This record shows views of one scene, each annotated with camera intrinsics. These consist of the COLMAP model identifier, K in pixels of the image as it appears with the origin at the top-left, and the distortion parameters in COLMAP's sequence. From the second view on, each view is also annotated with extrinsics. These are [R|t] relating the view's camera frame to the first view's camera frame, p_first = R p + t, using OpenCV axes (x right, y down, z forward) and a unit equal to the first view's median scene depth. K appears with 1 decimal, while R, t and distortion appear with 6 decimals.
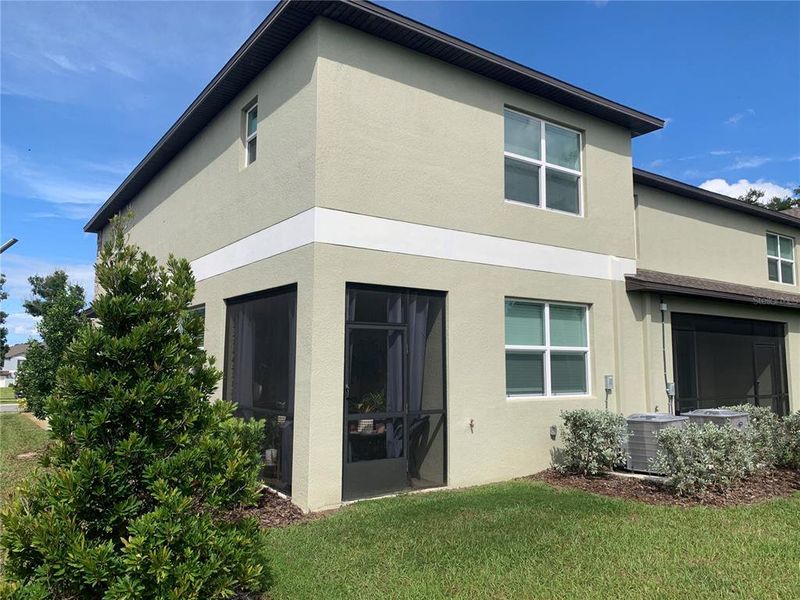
lens RADIAL K [[607.5, 0, 401.8], [0, 607.5, 298.7], [0, 0, 1]] dist [0.073419, -0.105077]
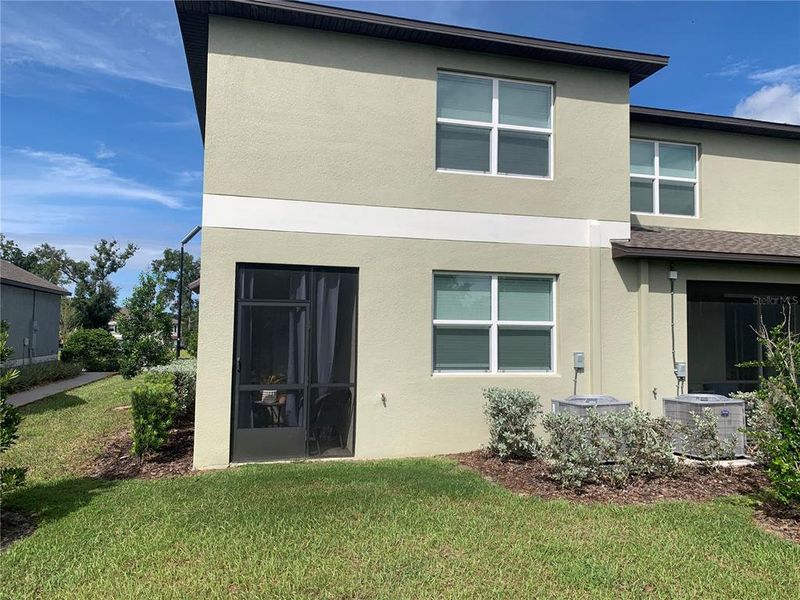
lens RADIAL K [[607.5, 0, 401.8], [0, 607.5, 298.7], [0, 0, 1]] dist [0.073419, -0.105077]
pose [[0.941040, -0.009589, -0.338160, 0.425172], [0.027221, 0.998503, 0.047435, -0.005370], [0.337199, -0.053843, 0.939892, 0.063584]]
